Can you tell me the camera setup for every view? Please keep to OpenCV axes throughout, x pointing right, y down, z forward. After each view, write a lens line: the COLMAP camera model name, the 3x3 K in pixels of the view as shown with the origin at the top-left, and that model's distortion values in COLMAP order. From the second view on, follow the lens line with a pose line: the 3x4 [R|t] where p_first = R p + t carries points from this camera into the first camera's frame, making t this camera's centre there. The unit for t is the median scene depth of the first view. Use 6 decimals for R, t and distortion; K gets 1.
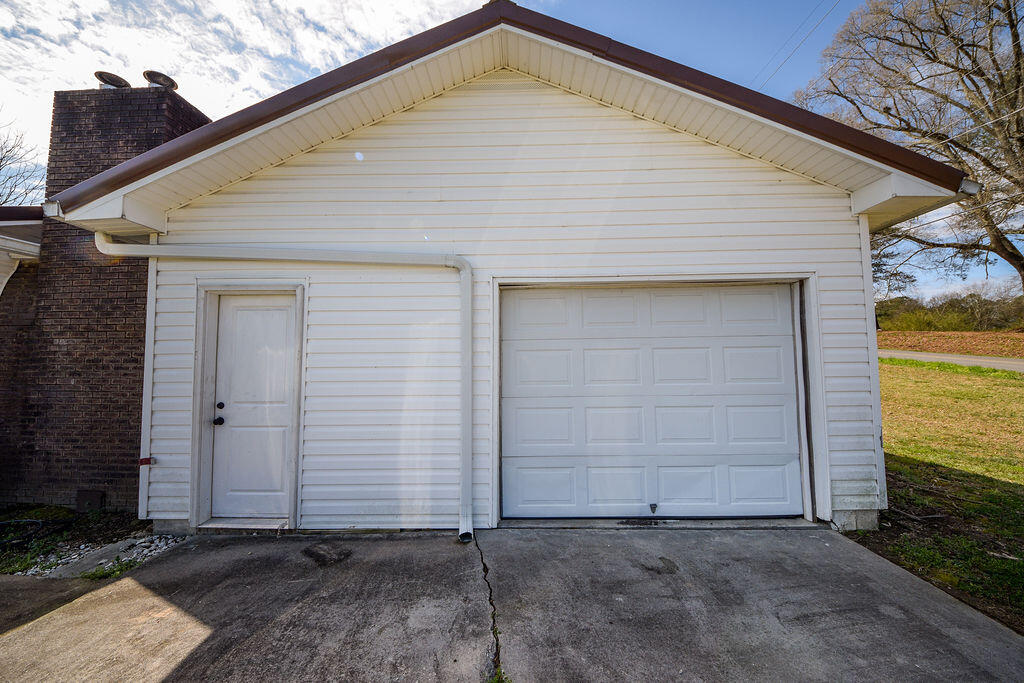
lens RADIAL K [[362.8, 0, 512.0], [0, 362.8, 341.5], [0, 0, 1]] dist [0.019646, -0.015559]
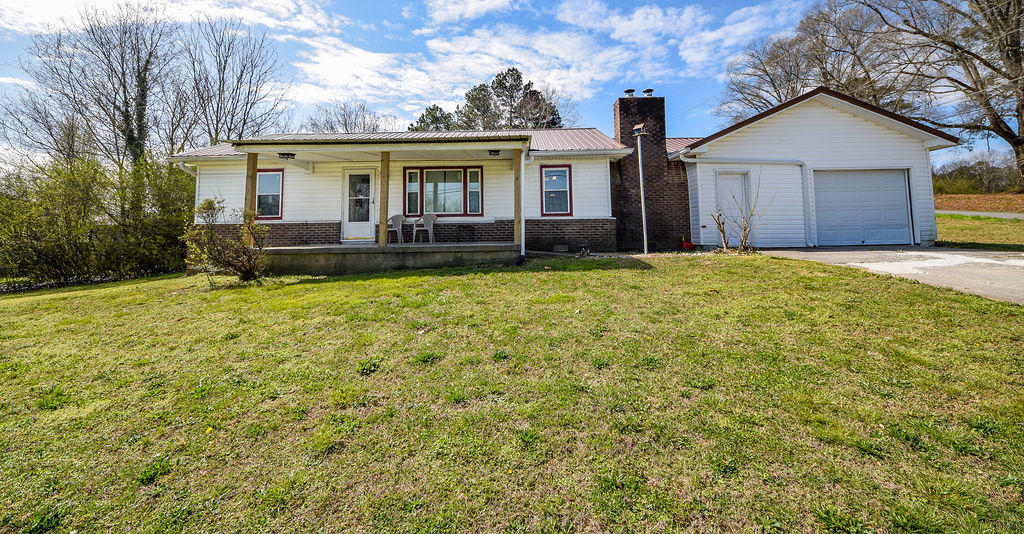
lens RADIAL K [[361.1, 0, 512.8], [0, 361.1, 205.8], [0, 0, 1]] dist [0.013201, -0.011691]
pose [[0.999895, -0.003730, -0.014028, -2.617365], [0.003567, 0.999925, -0.011685, 0.176182], [0.014071, 0.011633, 0.999833, -2.186006]]
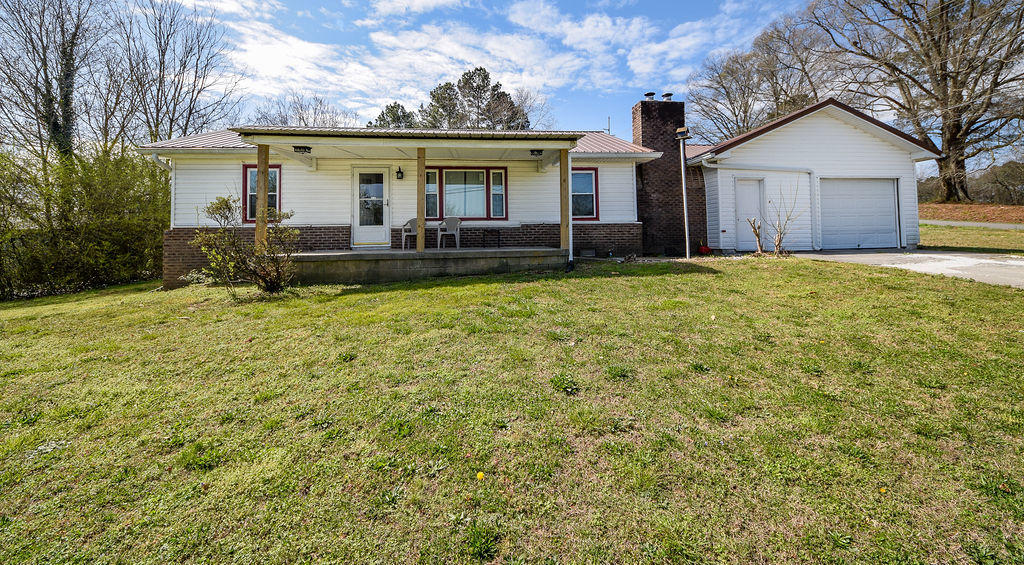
lens RADIAL K [[366.3, 0, 511.0], [0, 366.3, 225.3], [0, 0, 1]] dist [0.011543, -0.010637]
pose [[0.994062, -0.000195, 0.108817, -3.241319], [-0.002652, 0.999658, 0.026017, 0.193019], [-0.108785, -0.026151, 0.993721, -2.057002]]
